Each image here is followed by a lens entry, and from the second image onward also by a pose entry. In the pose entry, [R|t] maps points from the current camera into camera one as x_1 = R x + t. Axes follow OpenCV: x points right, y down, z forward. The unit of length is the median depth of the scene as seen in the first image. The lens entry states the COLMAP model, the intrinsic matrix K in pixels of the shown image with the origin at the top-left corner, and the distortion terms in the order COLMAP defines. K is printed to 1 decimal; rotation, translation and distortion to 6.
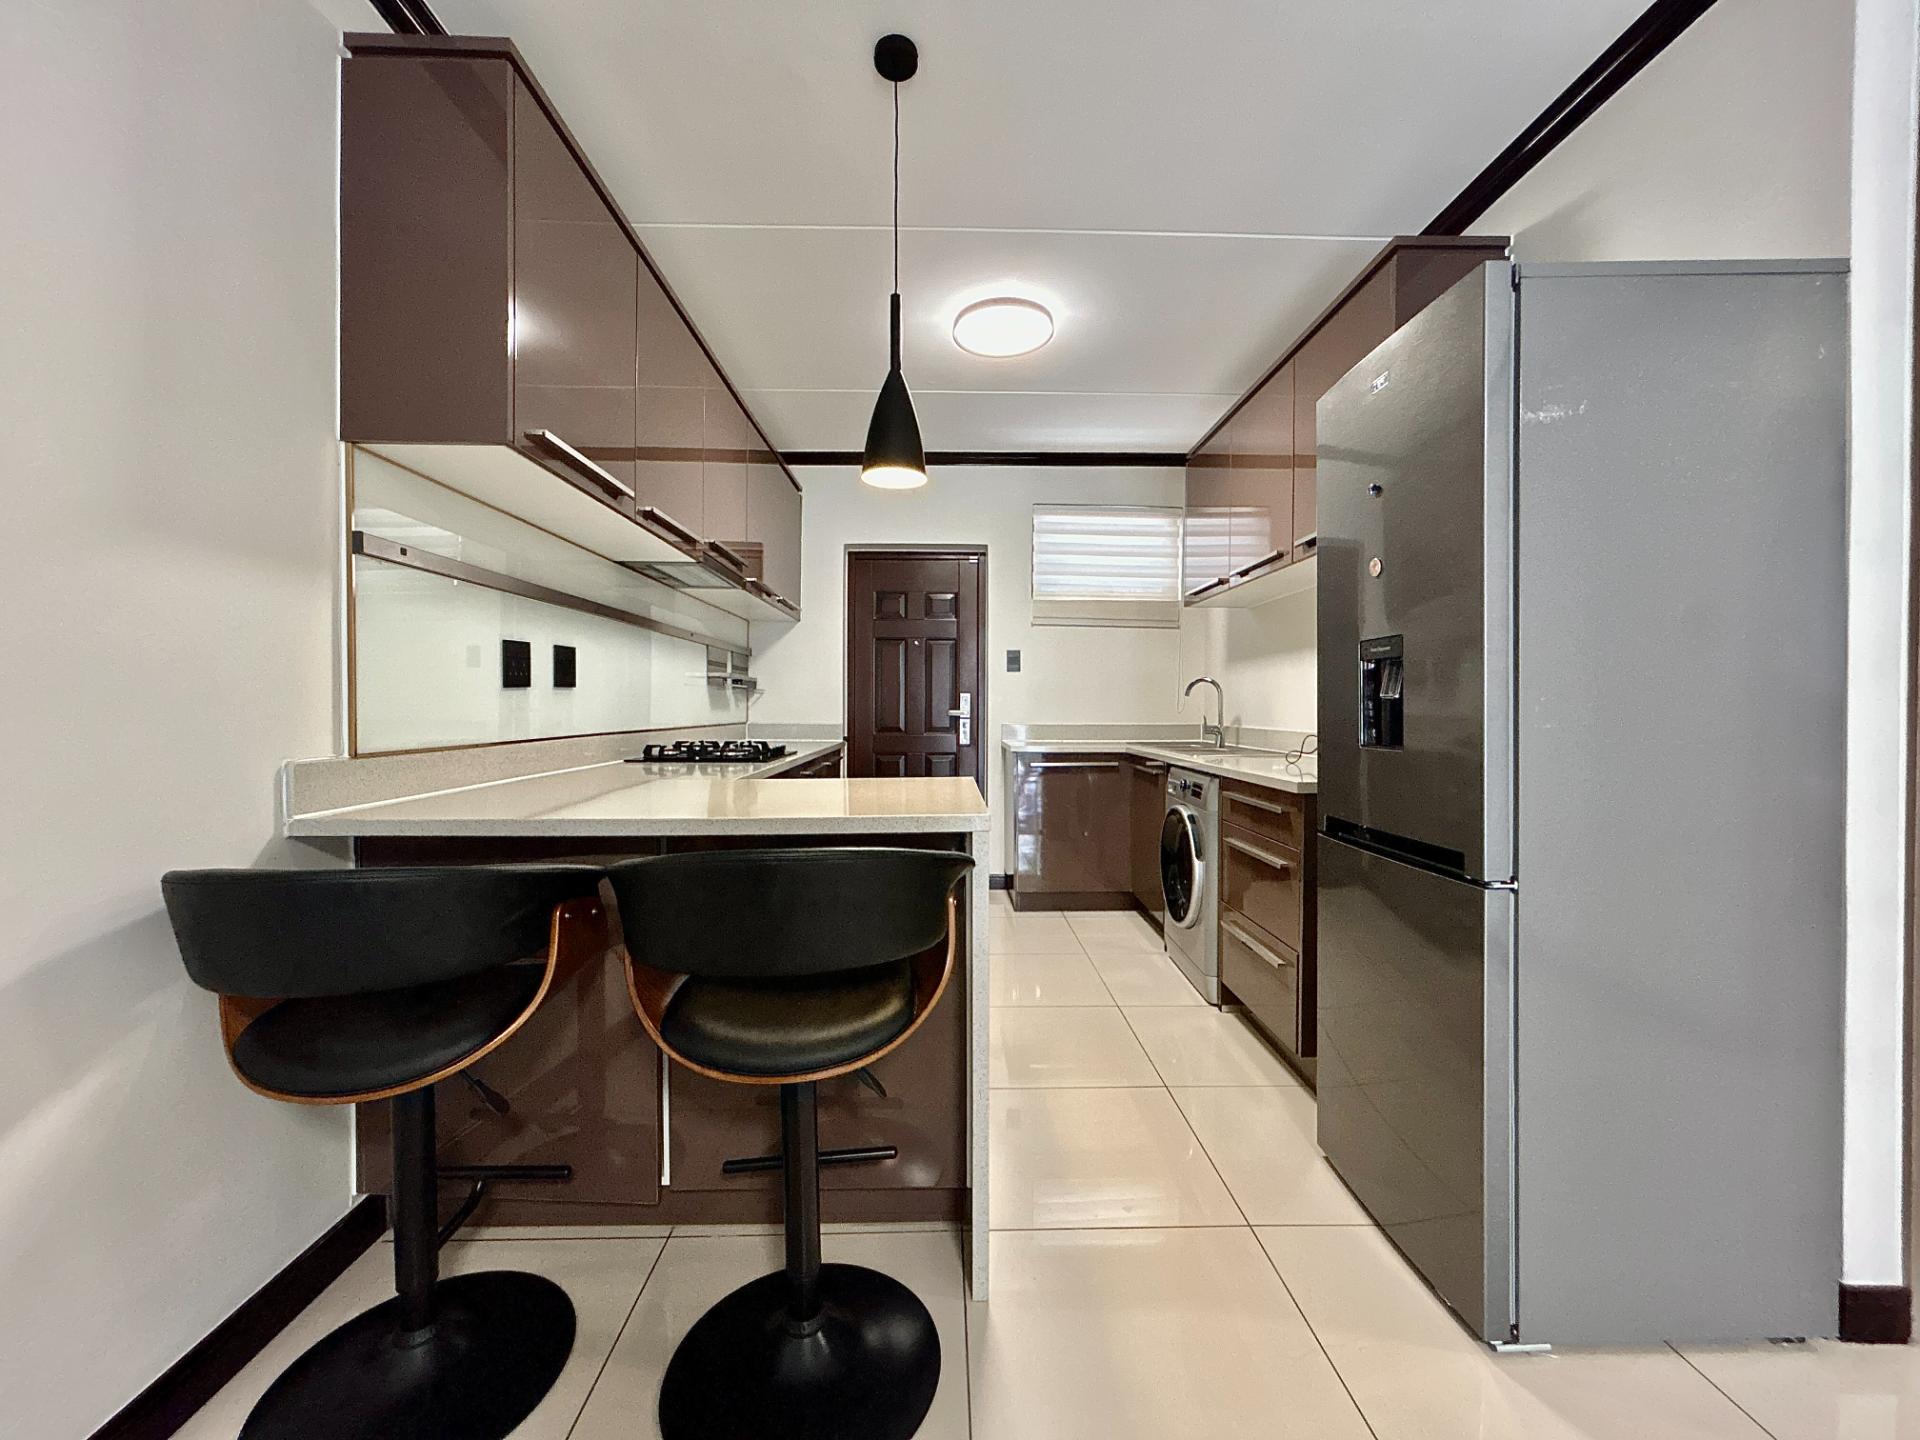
lens RADIAL K [[774.0, 0, 956.4], [0, 774.0, 717.6], [0, 0, 1]] dist [0.010321, -0.000159]
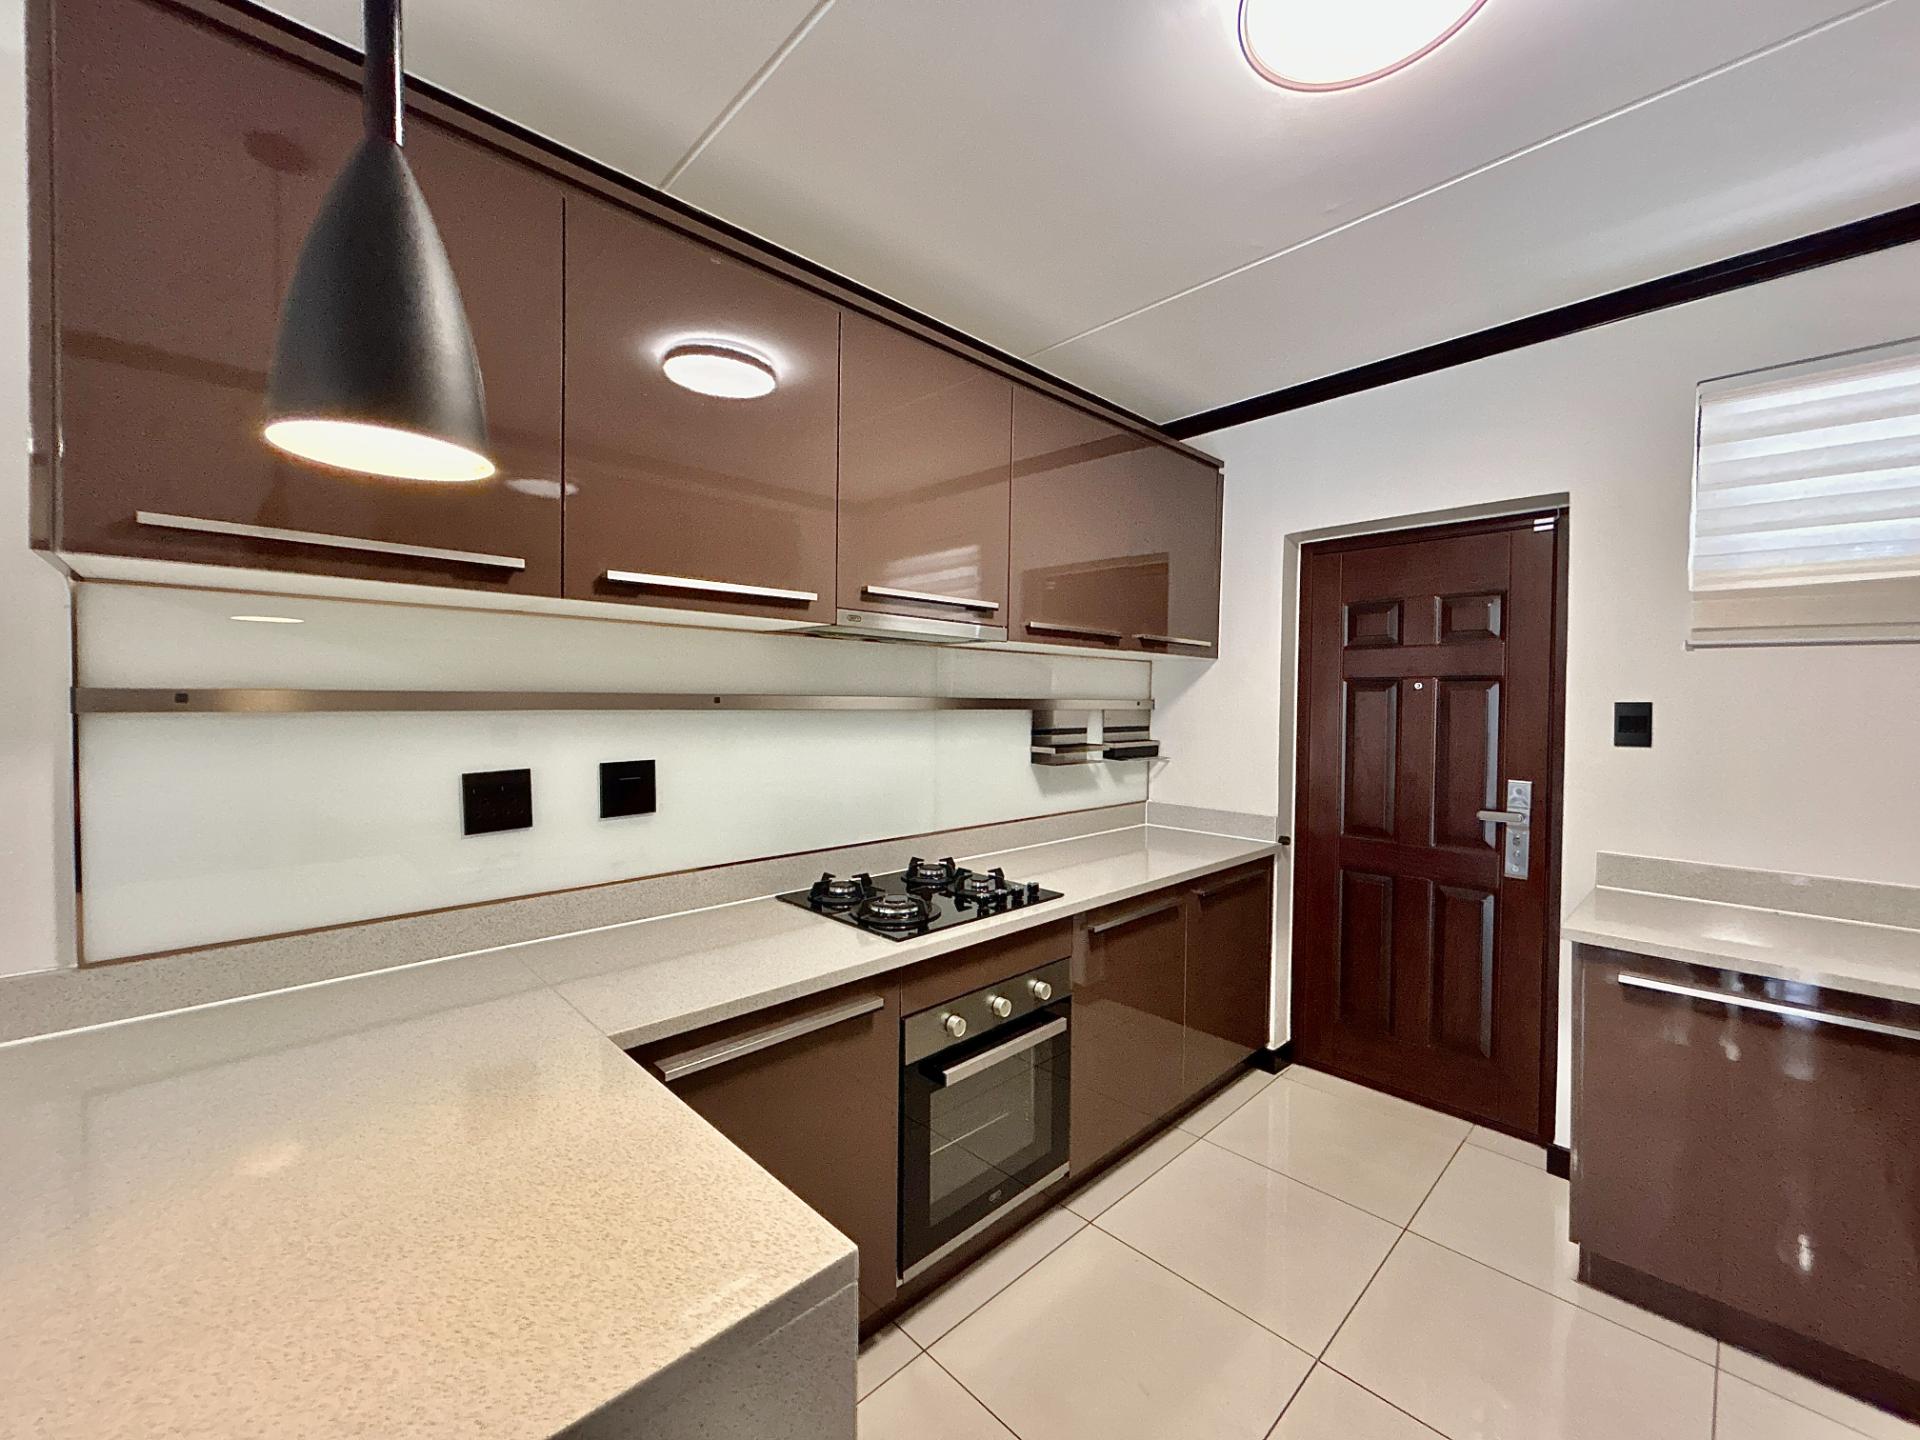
lens RADIAL K [[774.0, 0, 964.9], [0, 774.0, 717.4], [0, 0, 1]] dist [0.003151, -0.000018]
pose [[0.680582, 0.018991, -0.732426, 0.234735], [-0.016086, 0.999810, 0.010976, -0.124945], [0.732495, 0.004312, 0.680758, 0.607219]]
